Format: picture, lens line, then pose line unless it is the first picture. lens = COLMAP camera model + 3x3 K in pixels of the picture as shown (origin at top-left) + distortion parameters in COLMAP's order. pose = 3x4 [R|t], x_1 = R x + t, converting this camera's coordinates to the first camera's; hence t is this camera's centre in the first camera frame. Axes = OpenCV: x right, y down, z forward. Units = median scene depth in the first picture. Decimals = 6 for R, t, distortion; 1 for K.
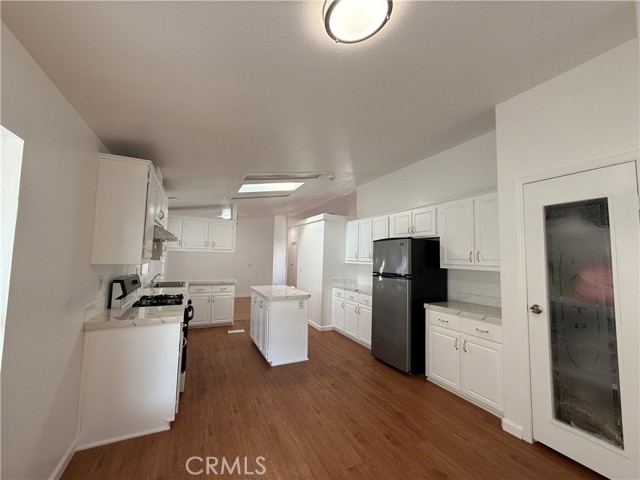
lens RADIAL K [[259.5, 0, 318.9], [0, 259.5, 240.2], [0, 0, 1]] dist [0.002095, 0.000079]
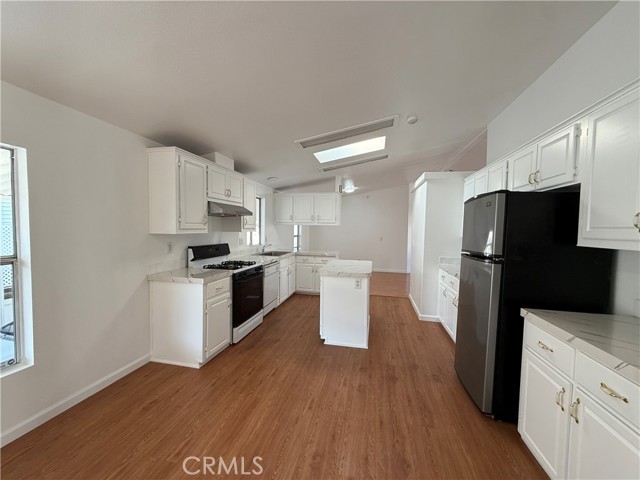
lens RADIAL K [[259.5, 0, 318.9], [0, 259.5, 240.2], [0, 0, 1]] dist [0.002095, 0.000079]
pose [[0.777709, 0.017517, -0.628380, 0.404063], [0.043247, 0.995753, 0.081281, 0.033810], [0.627135, -0.090388, 0.773648, 0.302880]]
